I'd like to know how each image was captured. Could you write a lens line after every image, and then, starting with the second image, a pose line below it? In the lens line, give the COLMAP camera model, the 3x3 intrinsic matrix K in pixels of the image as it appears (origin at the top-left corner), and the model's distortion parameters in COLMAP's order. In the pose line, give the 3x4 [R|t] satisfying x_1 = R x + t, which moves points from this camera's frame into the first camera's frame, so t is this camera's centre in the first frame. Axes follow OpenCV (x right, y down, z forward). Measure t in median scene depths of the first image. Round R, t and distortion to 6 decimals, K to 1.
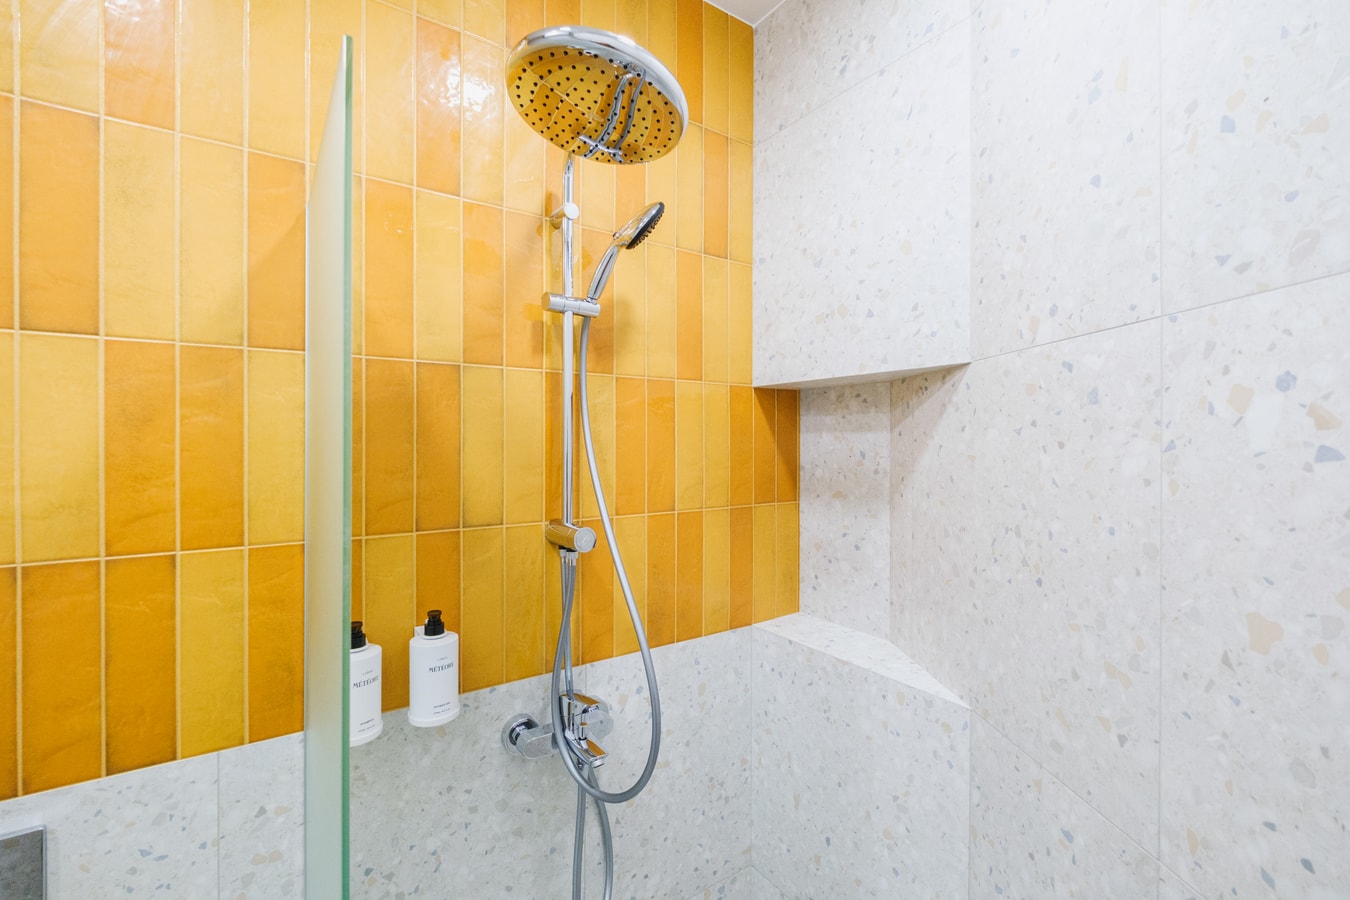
lens RADIAL K [[585.1, 0, 682.2], [0, 585.1, 446.6], [0, 0, 1]] dist [-0.001873, -0.002589]
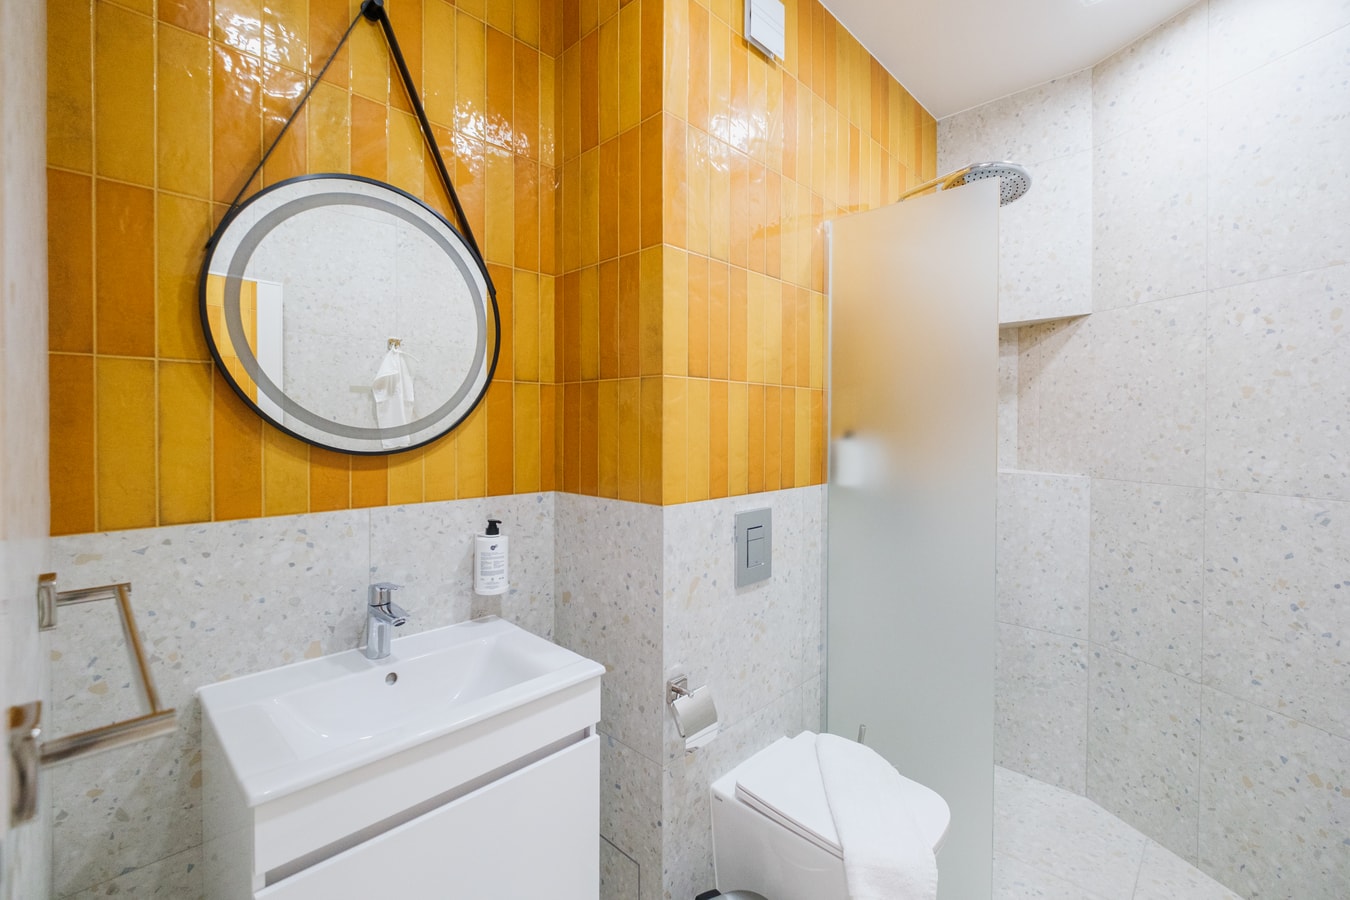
lens RADIAL K [[585.1, 0, 671.5], [0, 585.1, 439.4], [0, 0, 1]] dist [-0.001873, -0.002589]
pose [[0.982040, -0.004808, 0.188611, -1.507359], [0.002394, 0.999912, 0.013023, 0.301873], [-0.188657, -0.012338, 0.981965, -0.853735]]
